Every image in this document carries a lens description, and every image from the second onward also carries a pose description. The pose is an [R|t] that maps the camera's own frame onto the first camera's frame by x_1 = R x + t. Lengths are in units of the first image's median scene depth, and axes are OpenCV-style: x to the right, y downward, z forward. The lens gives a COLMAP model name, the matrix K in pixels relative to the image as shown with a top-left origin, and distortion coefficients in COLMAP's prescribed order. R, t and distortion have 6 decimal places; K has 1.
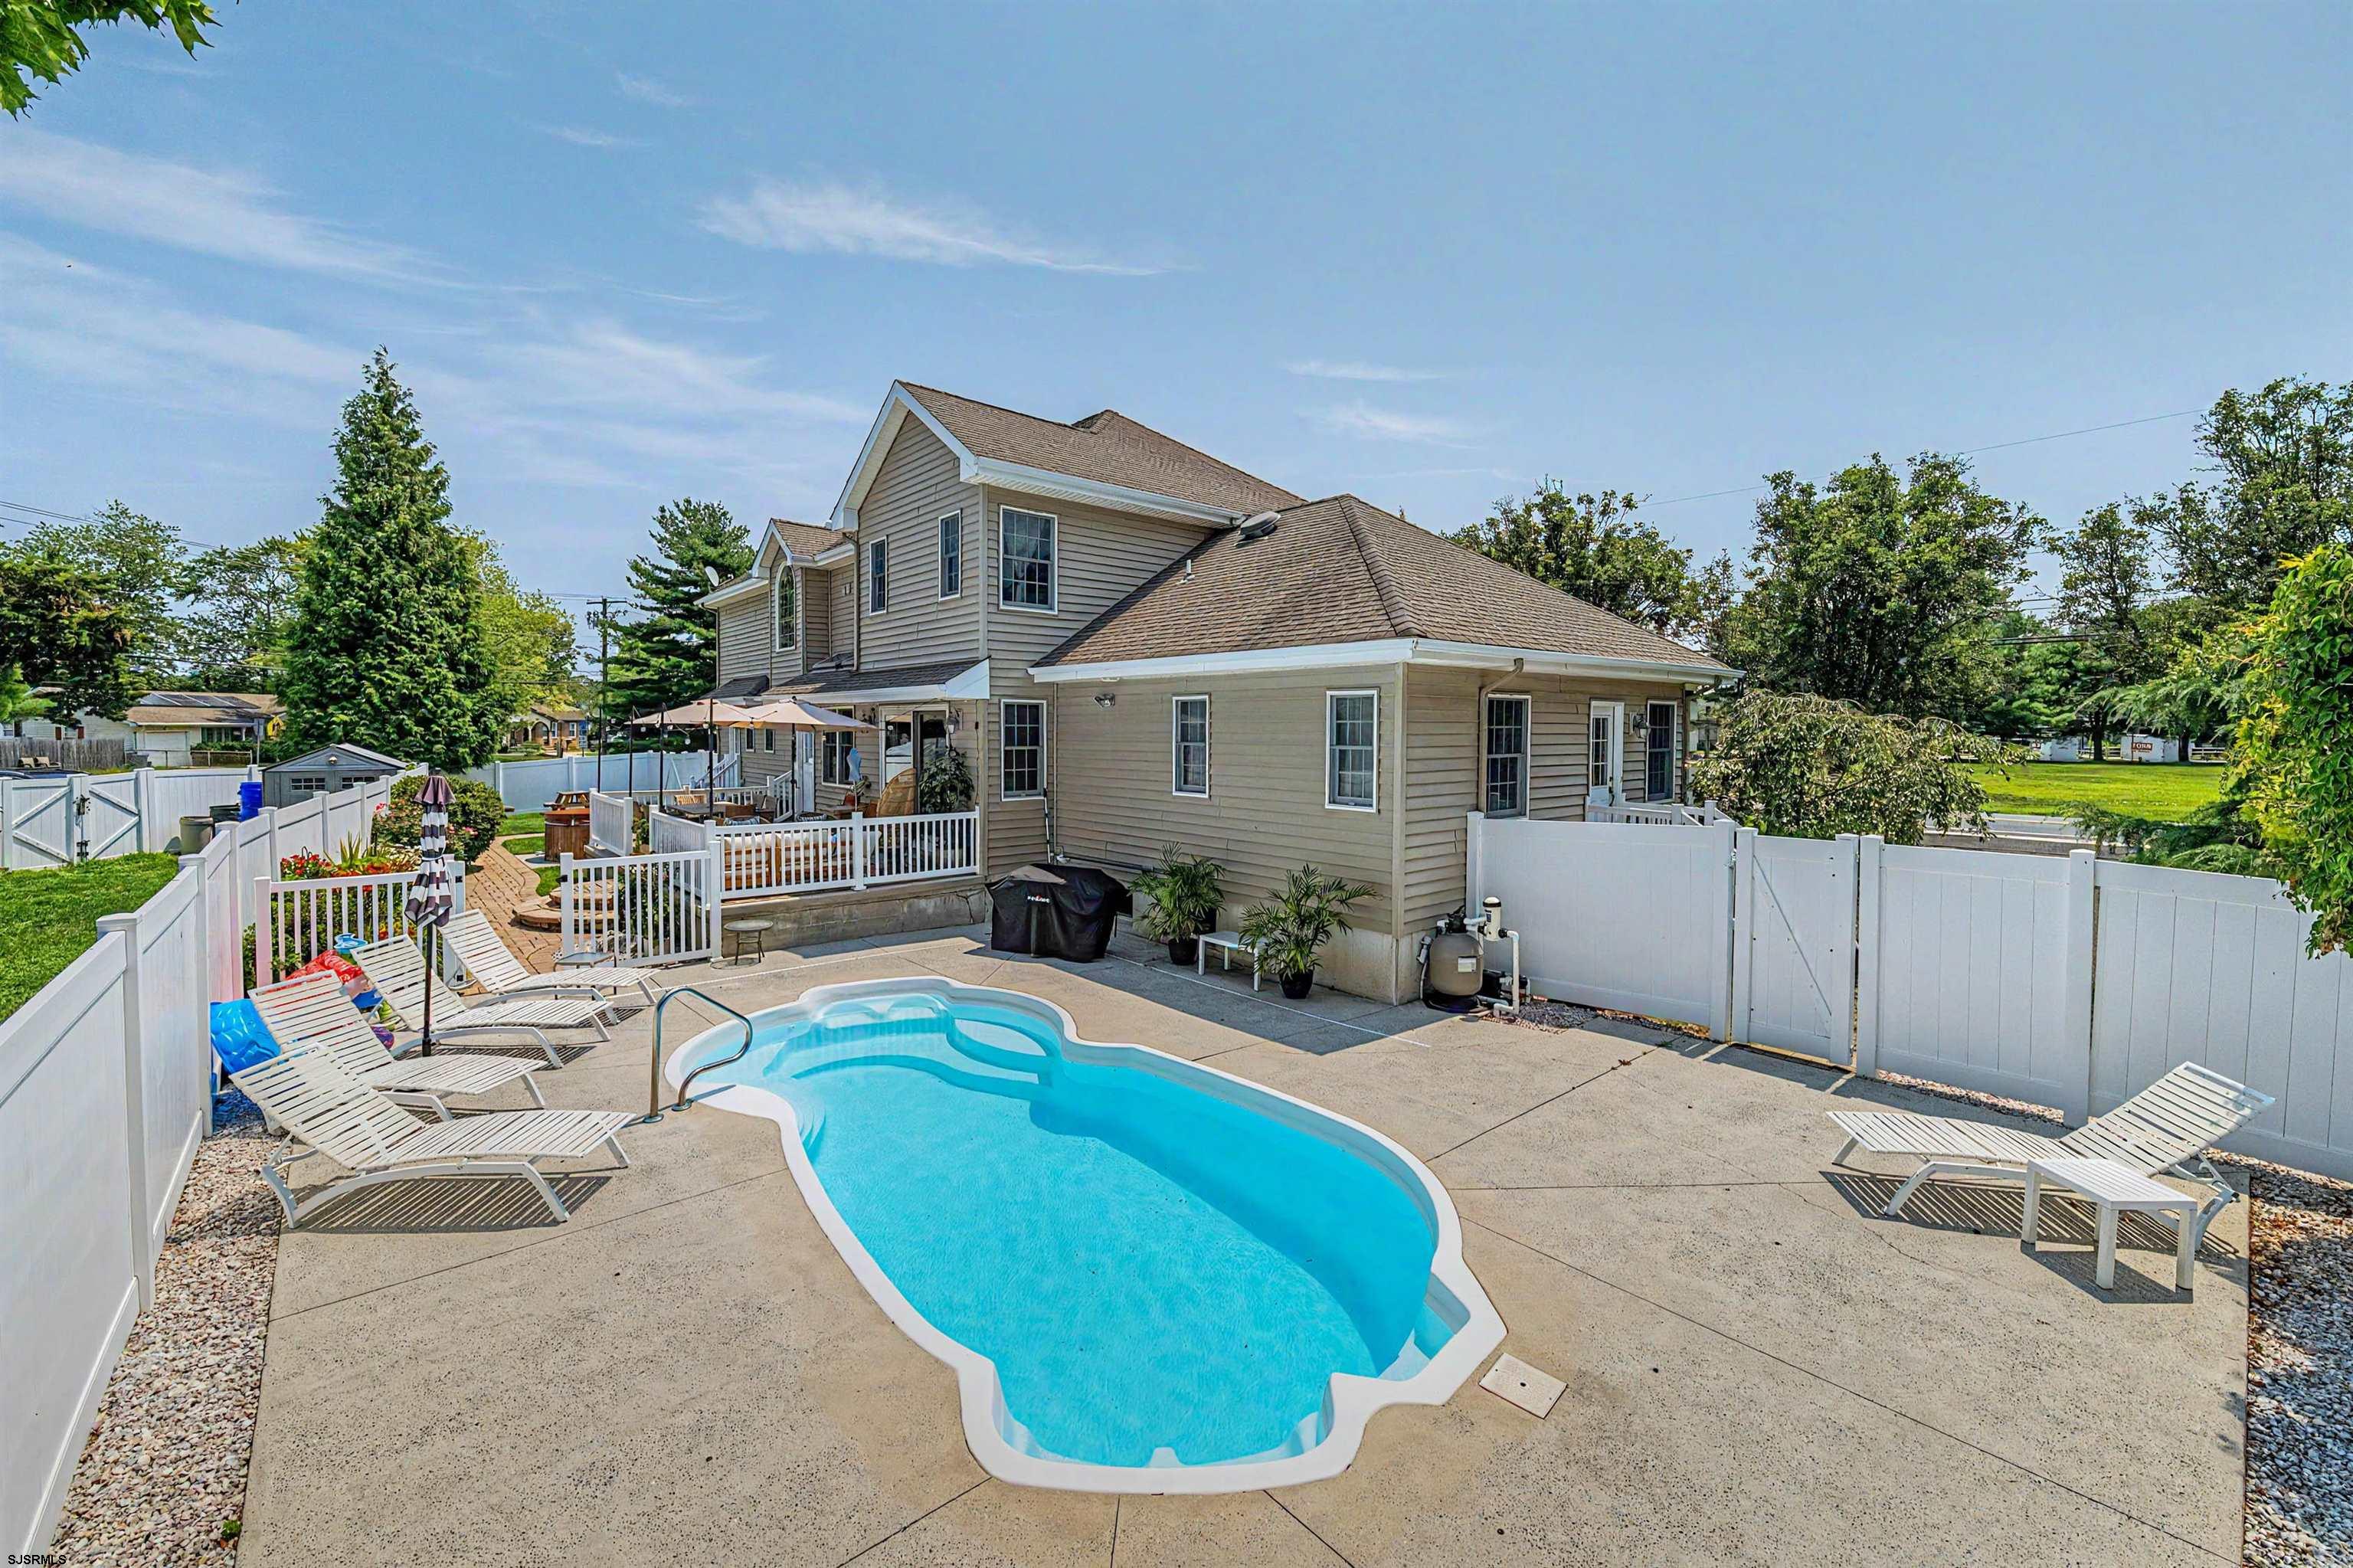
lens RADIAL K [[967.1, 0, 1172.1], [0, 967.1, 768.1], [0, 0, 1]] dist [0.003391, 0.000042]
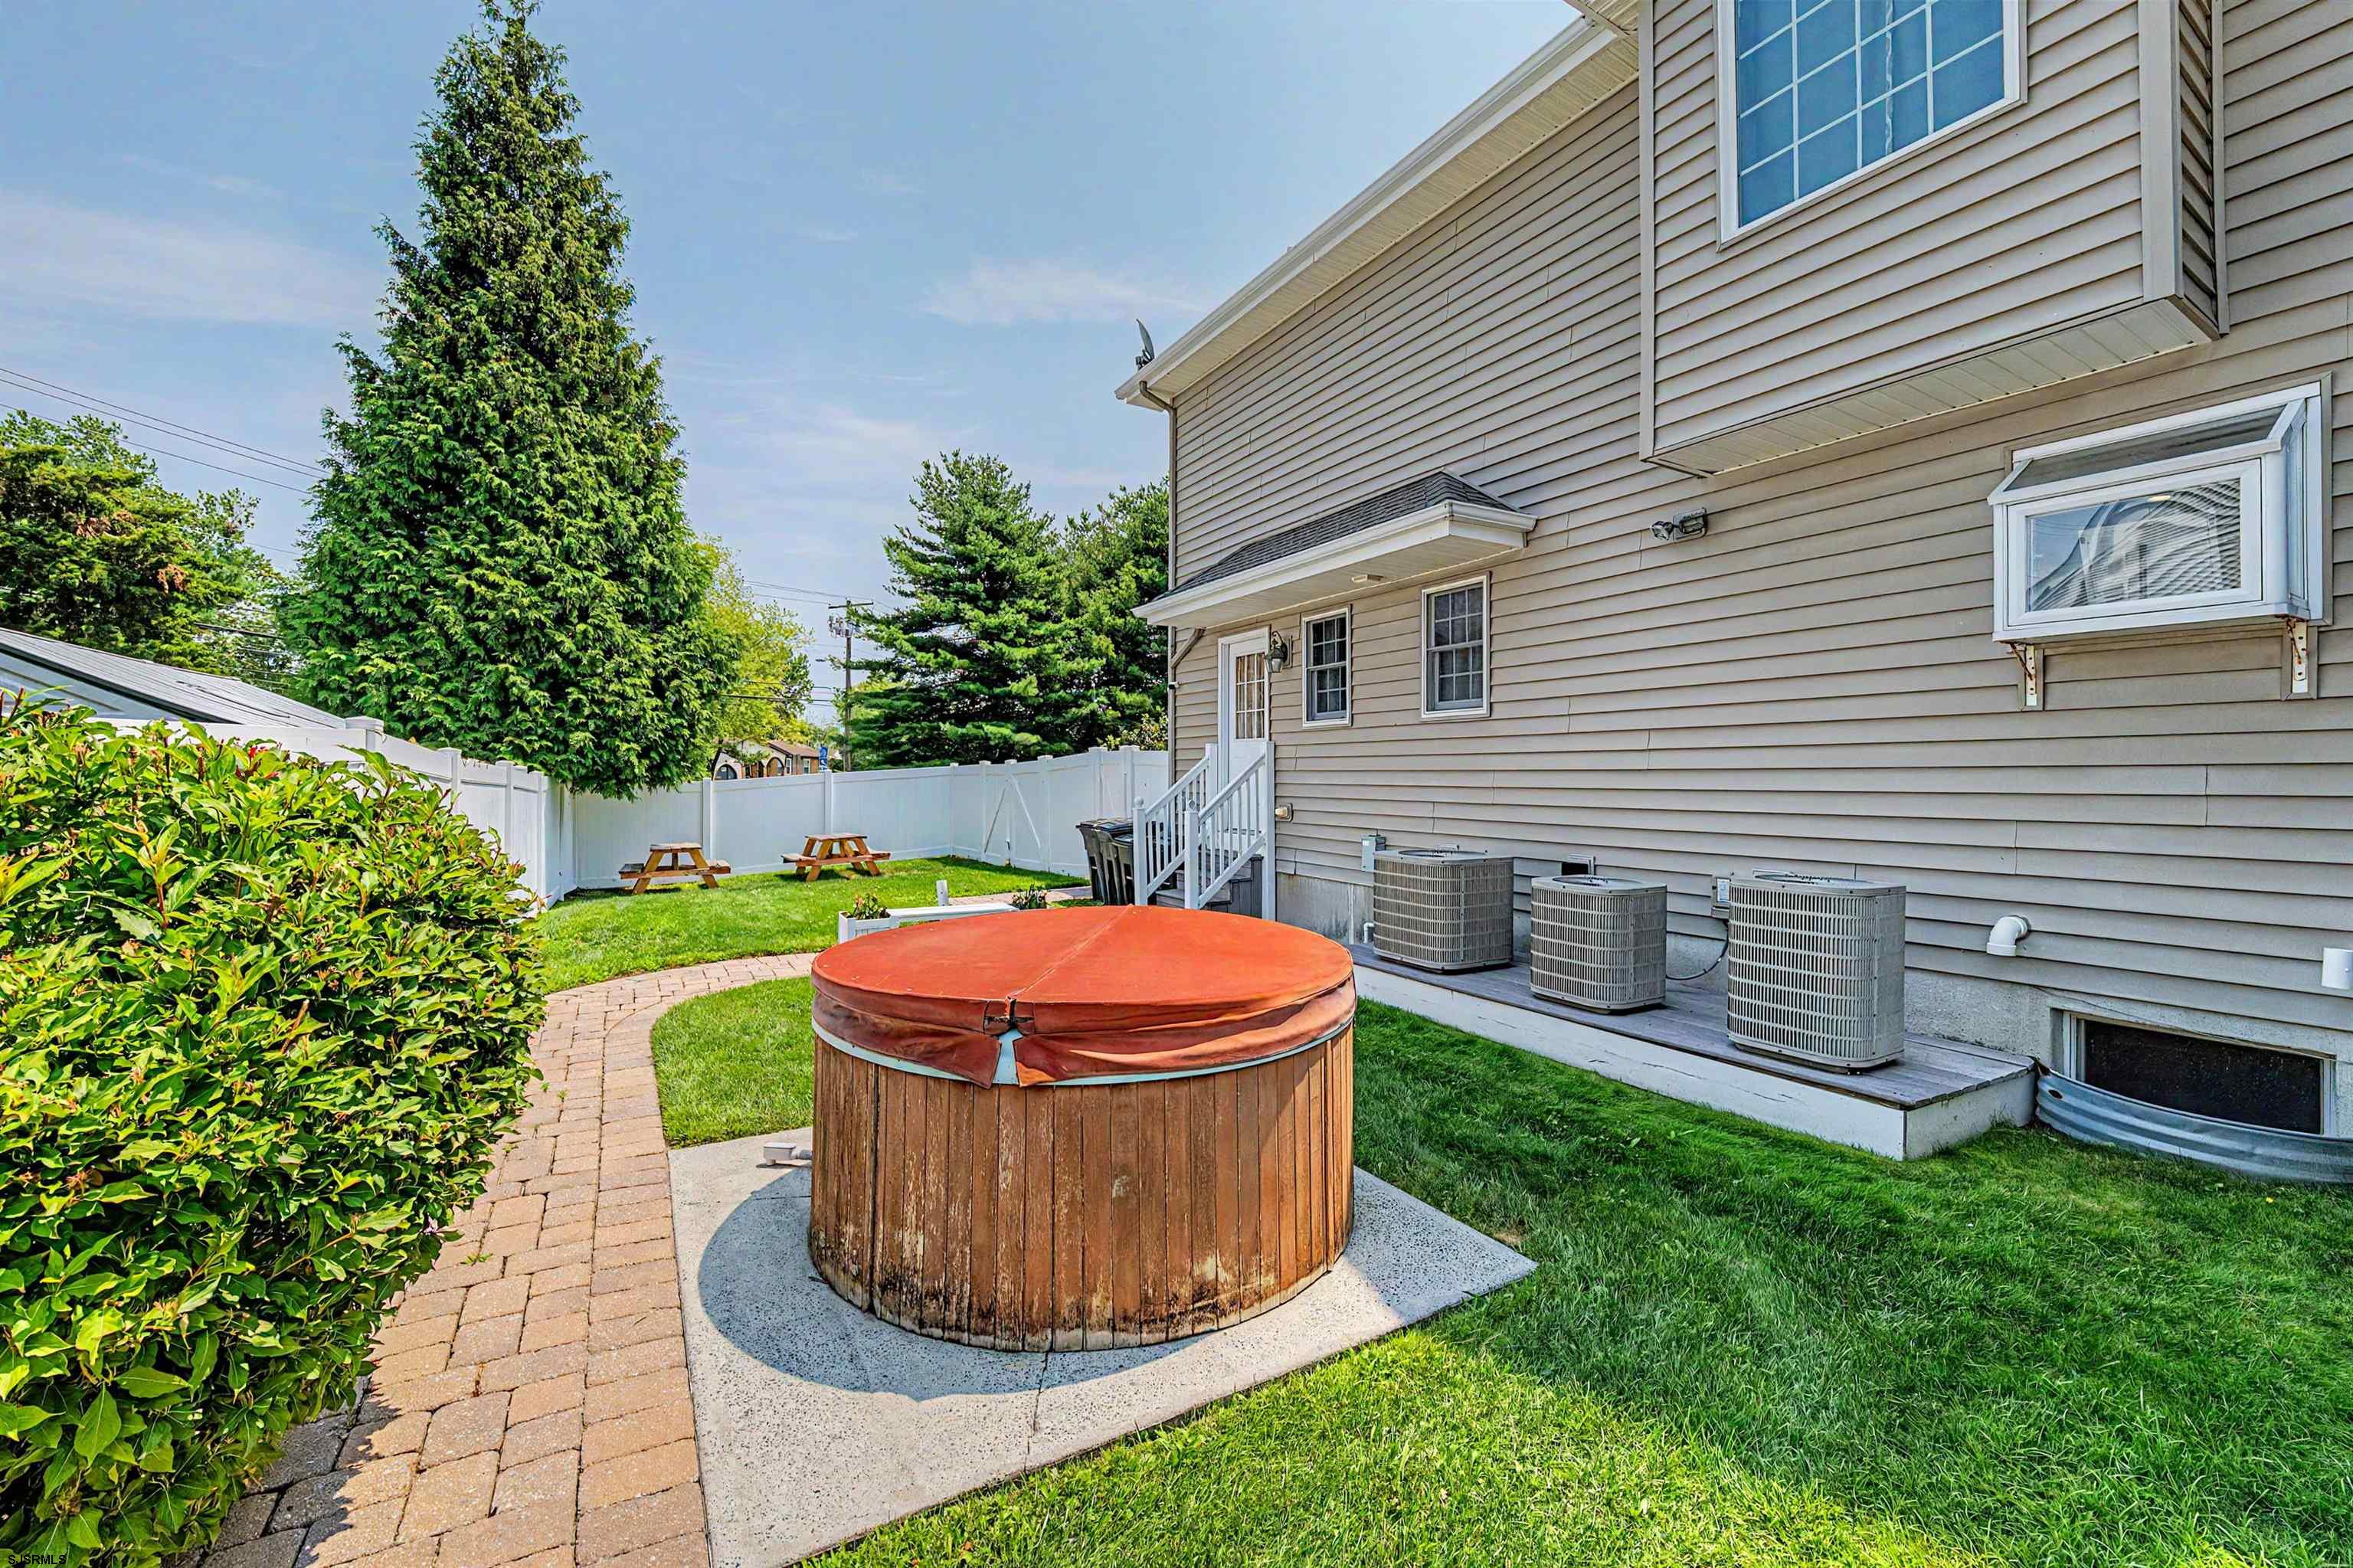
lens RADIAL K [[967.1, 0, 1179.4], [0, 967.1, 780.5], [0, 0, 1]] dist [0.003391, 0.000042]
pose [[0.982954, -0.002018, -0.183841, -0.381146], [-0.004007, 0.999467, -0.032395, 0.013332], [0.183809, 0.032579, 0.982422, 0.584534]]
